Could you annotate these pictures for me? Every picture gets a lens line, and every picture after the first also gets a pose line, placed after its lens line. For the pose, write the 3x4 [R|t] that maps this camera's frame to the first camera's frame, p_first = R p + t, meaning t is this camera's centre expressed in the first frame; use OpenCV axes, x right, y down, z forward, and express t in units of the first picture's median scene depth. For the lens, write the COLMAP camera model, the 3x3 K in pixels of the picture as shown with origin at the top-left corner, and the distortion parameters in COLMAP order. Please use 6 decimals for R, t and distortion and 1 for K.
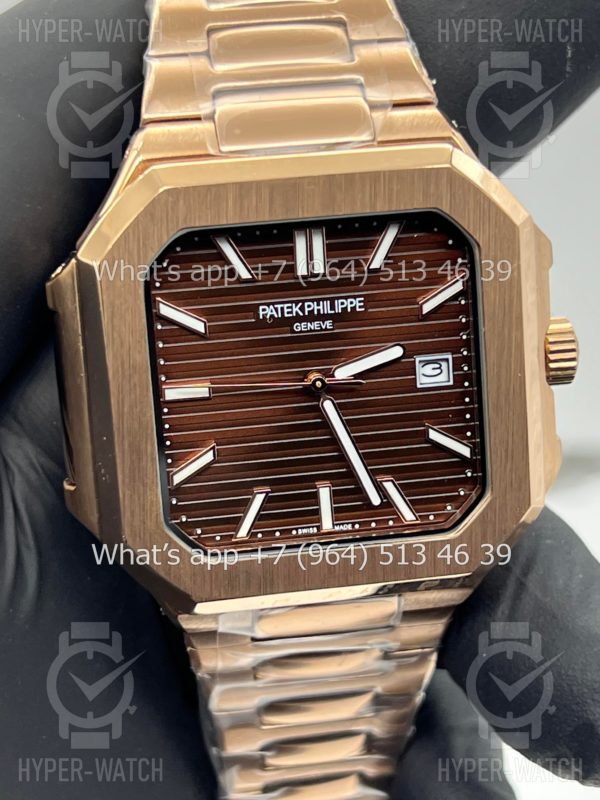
lens RADIAL K [[1925.9, 0, 291.4], [0, 1925.9, 383.1], [0, 0, 1]] dist [0.280208, 0.000000]
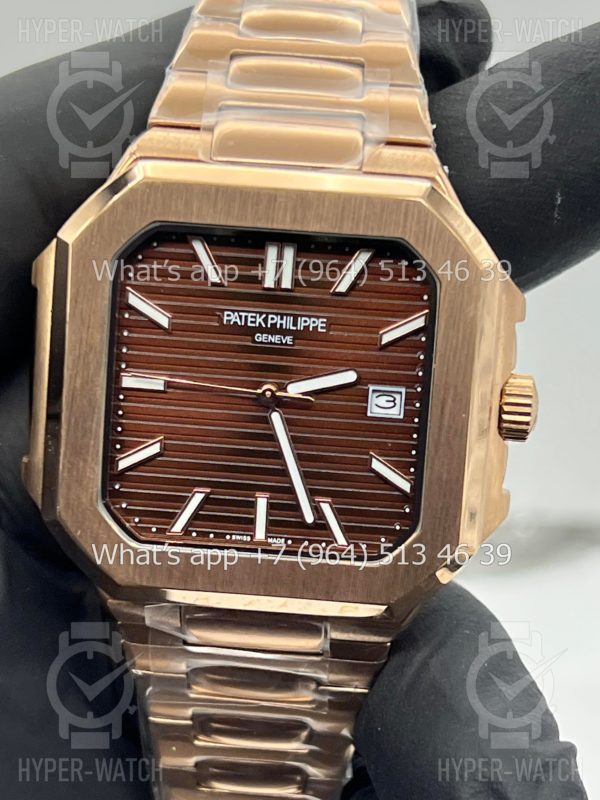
lens RADIAL K [[1925.9, 0, 296.5], [0, 1925.9, 456.6], [0, 0, 1]] dist [0.280208, 0.000000]
pose [[0.973210, 0.152972, -0.171645, 0.209028], [-0.166837, 0.983539, -0.069406, 0.101504], [0.158202, 0.096183, 0.982711, -0.006767]]
